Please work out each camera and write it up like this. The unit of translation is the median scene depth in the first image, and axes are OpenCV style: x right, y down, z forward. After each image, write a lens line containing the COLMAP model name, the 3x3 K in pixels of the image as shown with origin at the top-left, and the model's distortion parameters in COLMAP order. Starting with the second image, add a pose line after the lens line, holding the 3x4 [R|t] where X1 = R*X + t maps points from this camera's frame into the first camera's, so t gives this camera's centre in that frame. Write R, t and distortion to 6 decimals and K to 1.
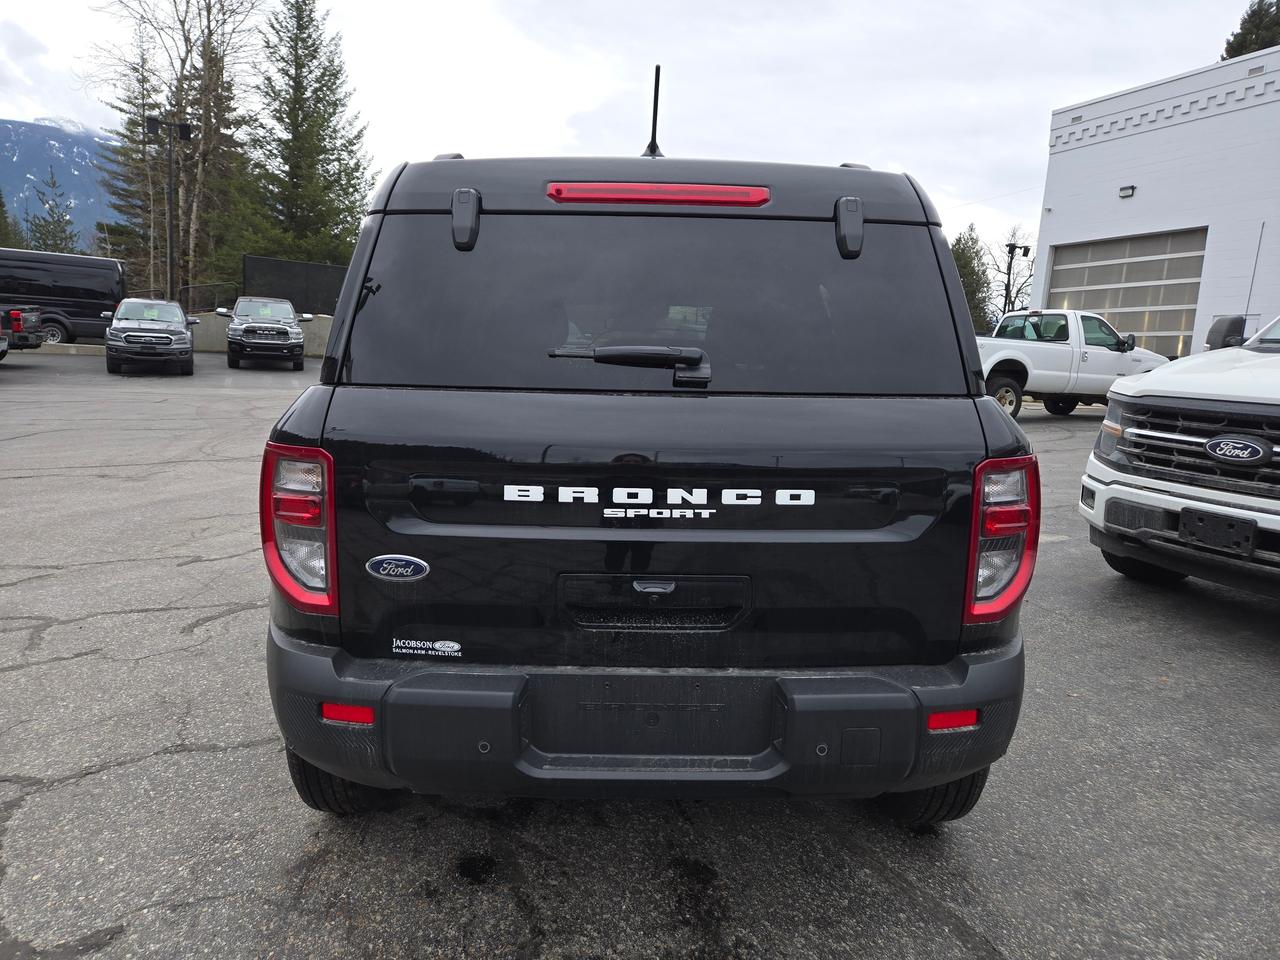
lens RADIAL K [[855.0, 0, 630.9], [0, 855.0, 476.3], [0, 0, 1]] dist [0.074228, -0.060890]
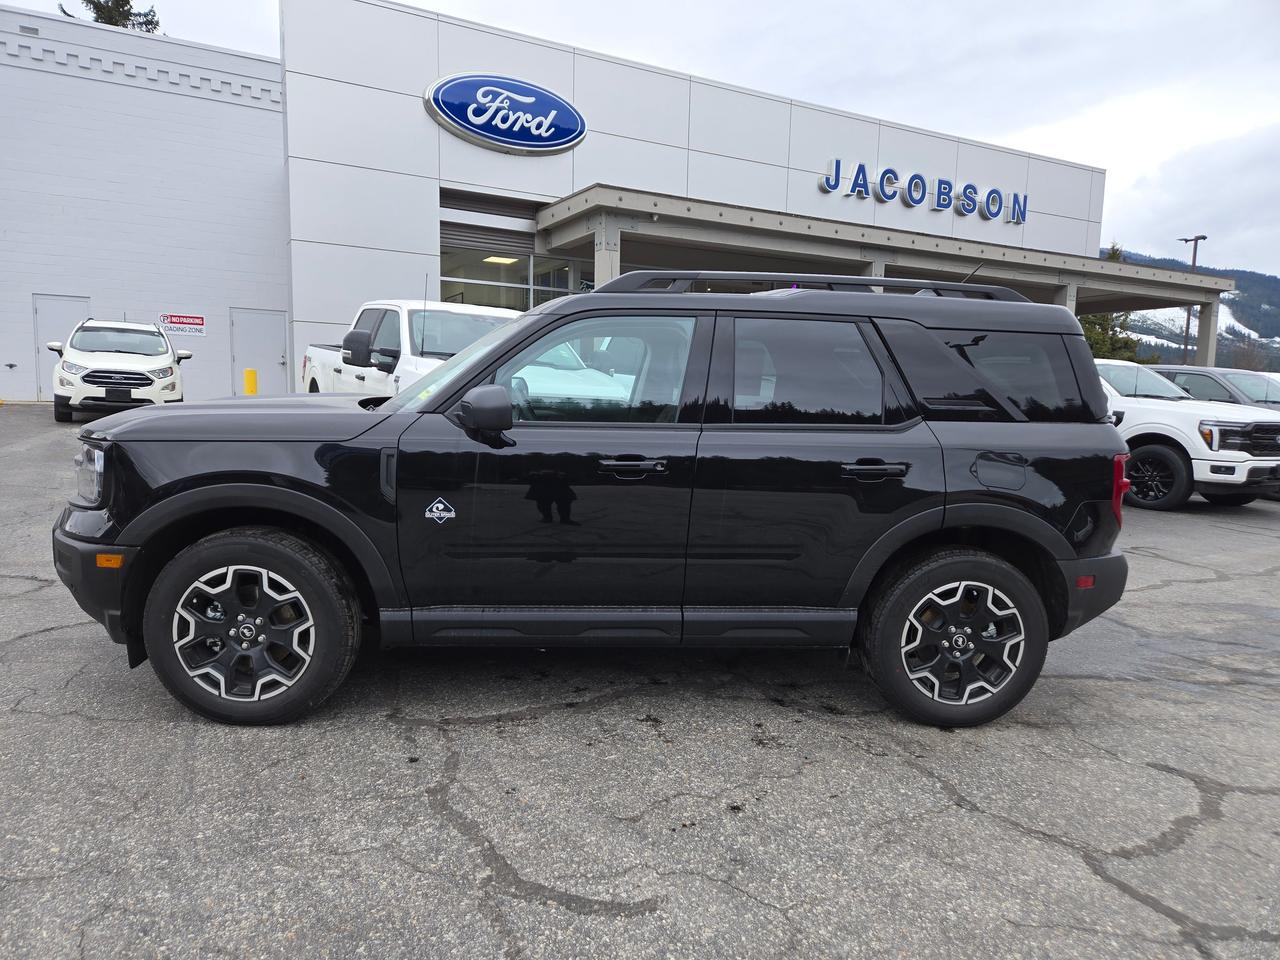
lens RADIAL K [[847.4, 0, 623.7], [0, 847.4, 499.1], [0, 0, 1]] dist [0.081176, -0.061570]
pose [[-0.091105, -0.173631, 0.980588, -0.289490], [0.098226, 0.978314, 0.182355, -0.052597], [-0.990985, 0.112932, -0.072074, 0.293564]]
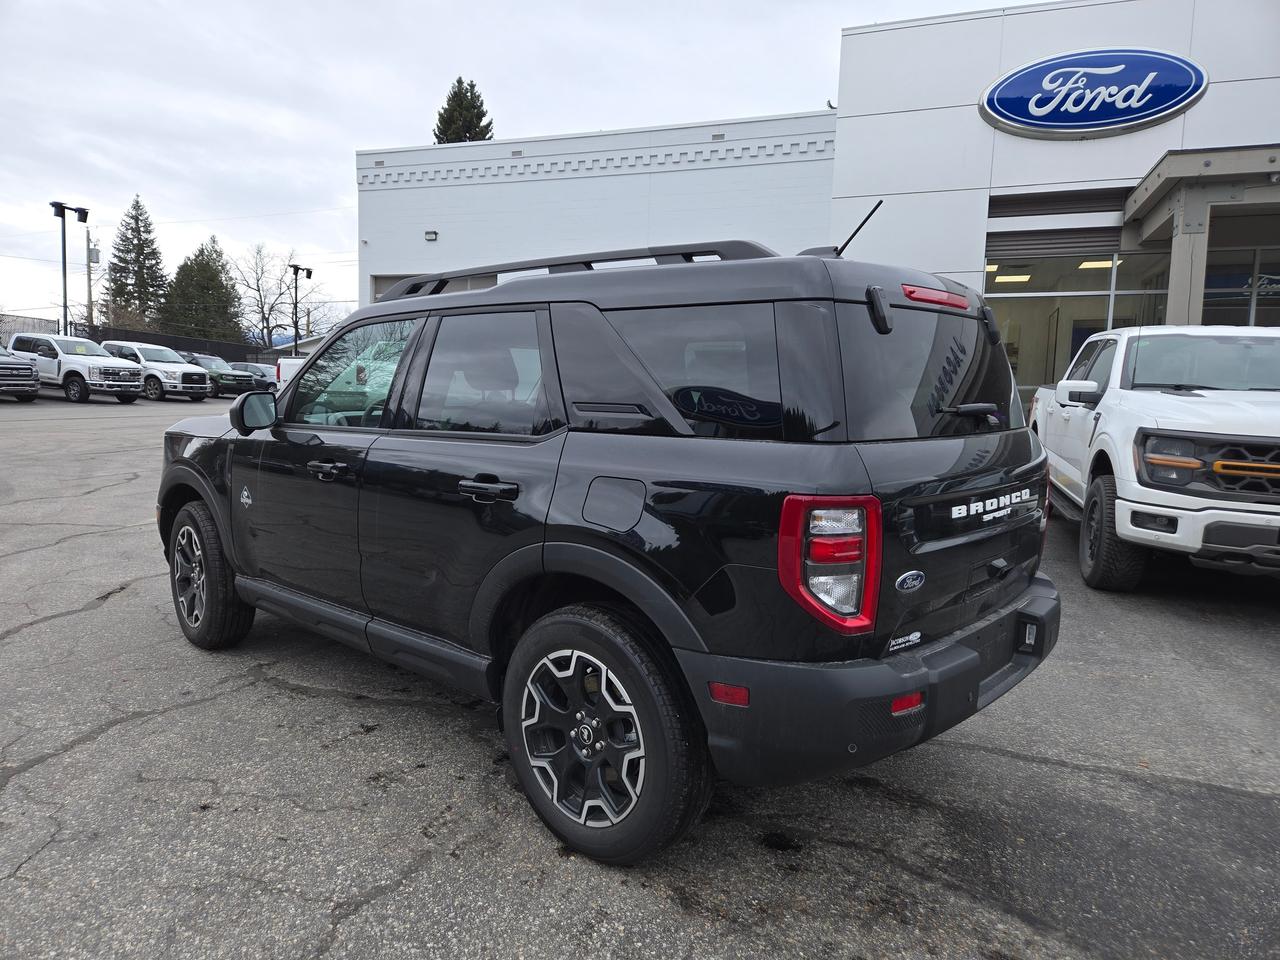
lens RADIAL K [[850.3, 0, 620.5], [0, 850.3, 488.9], [0, 0, 1]] dist [0.082722, -0.067594]
pose [[0.683052, -0.099022, 0.723627, -0.182404], [0.100022, 0.994114, 0.041622, -0.015728], [-0.723489, 0.043949, 0.688936, 0.052685]]
